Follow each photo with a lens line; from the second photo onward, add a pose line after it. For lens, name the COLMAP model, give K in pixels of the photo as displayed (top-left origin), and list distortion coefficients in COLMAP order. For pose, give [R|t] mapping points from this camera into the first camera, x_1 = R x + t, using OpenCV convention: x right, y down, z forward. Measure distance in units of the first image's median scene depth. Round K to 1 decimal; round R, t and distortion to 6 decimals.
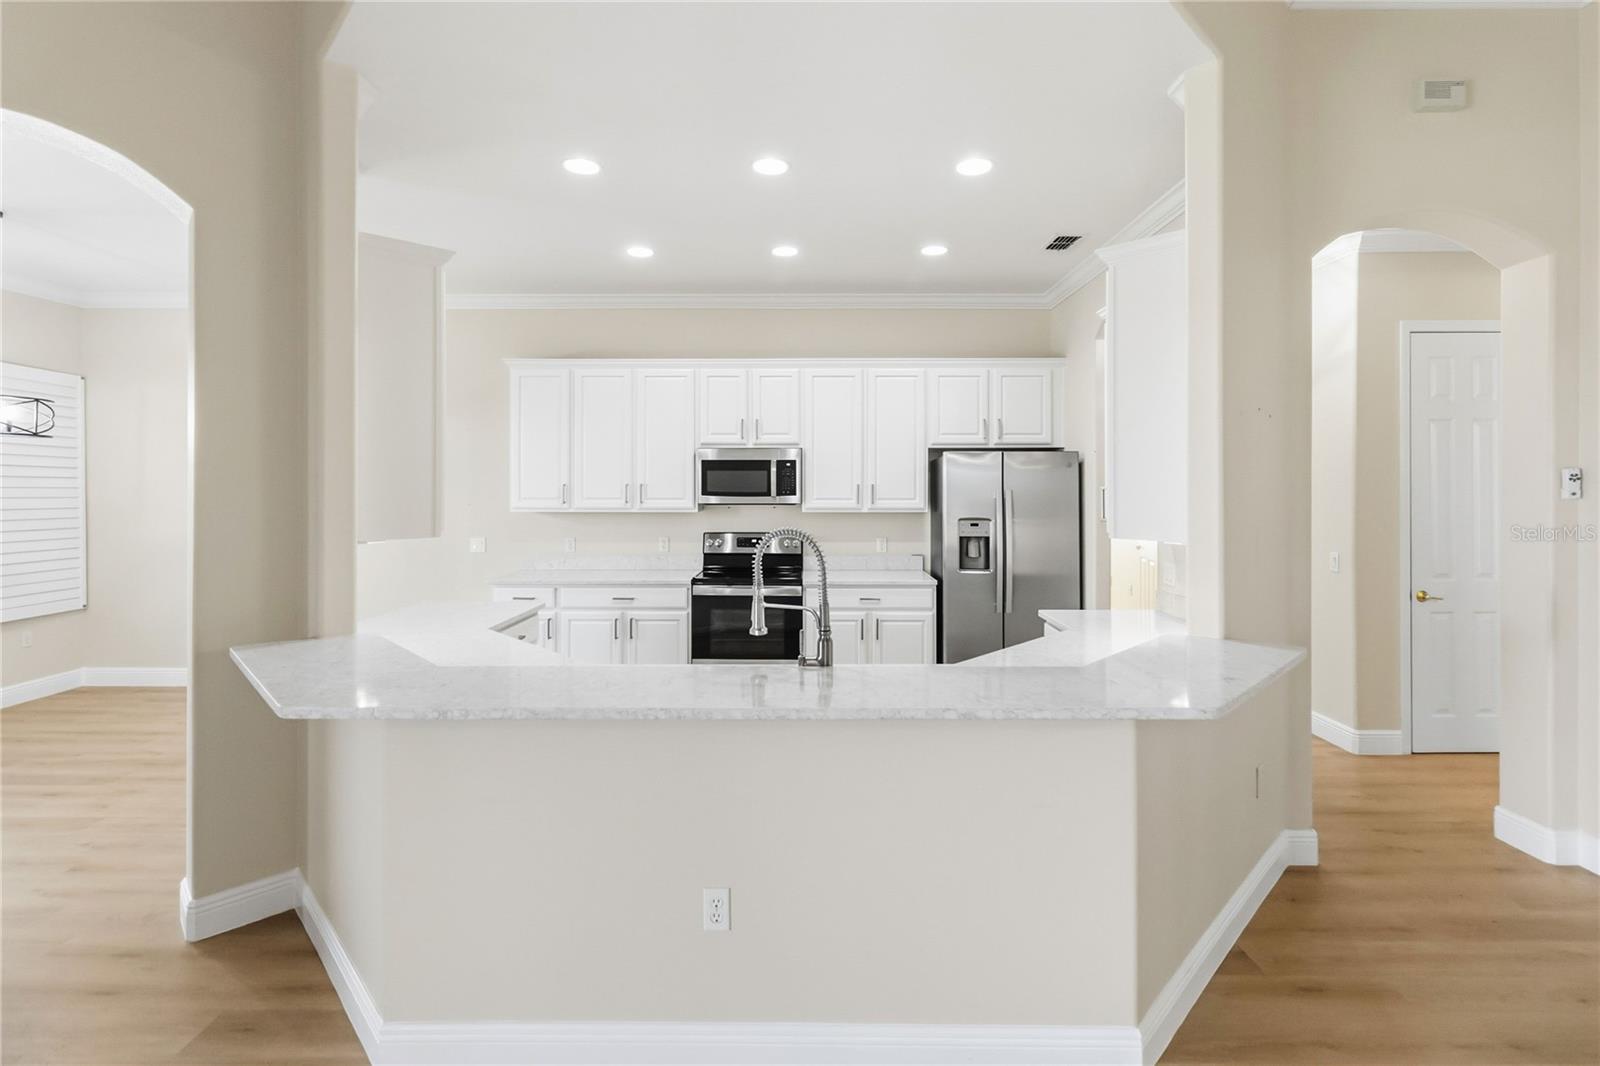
lens RADIAL K [[745.5, 0, 805.8], [0, 745.5, 519.8], [0, 0, 1]] dist [-0.003287, 0.001637]
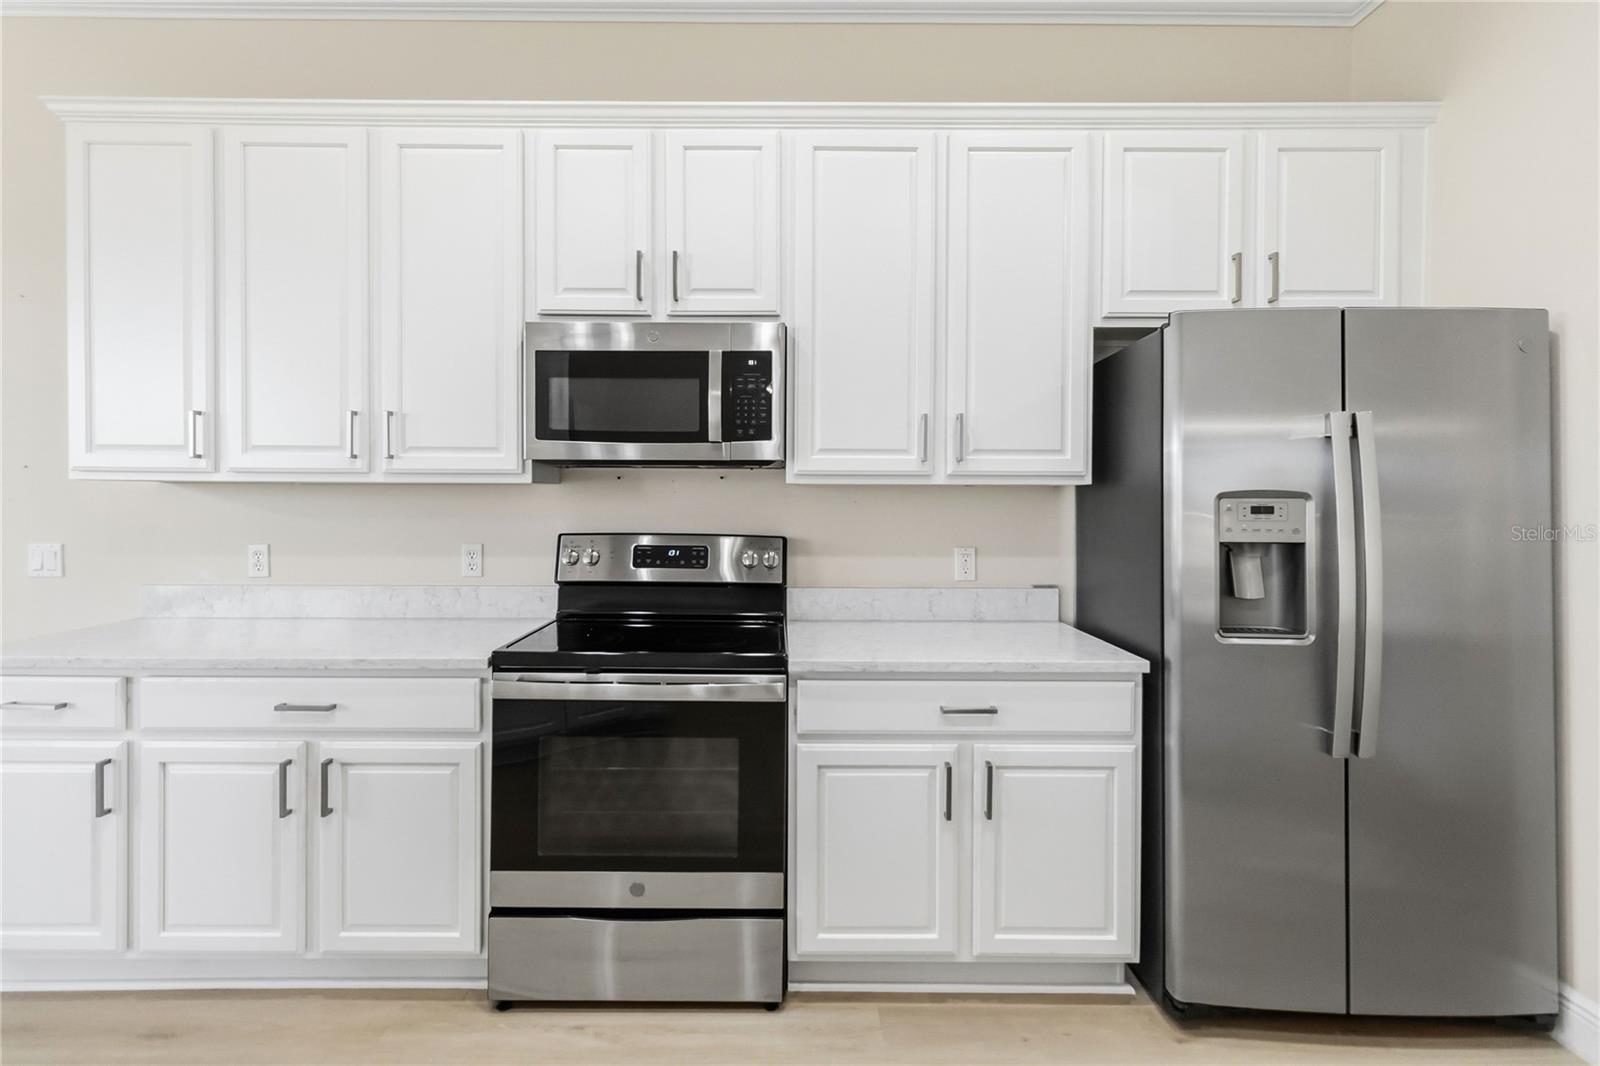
lens RADIAL K [[745.5, 0, 816.0], [0, 745.5, 528.1], [0, 0, 1]] dist [-0.003287, 0.001637]
pose [[0.998914, 0.004564, 0.046361, -0.007428], [-0.004288, 0.999973, -0.006050, 0.017054], [-0.046387, 0.005845, 0.998906, 0.599011]]
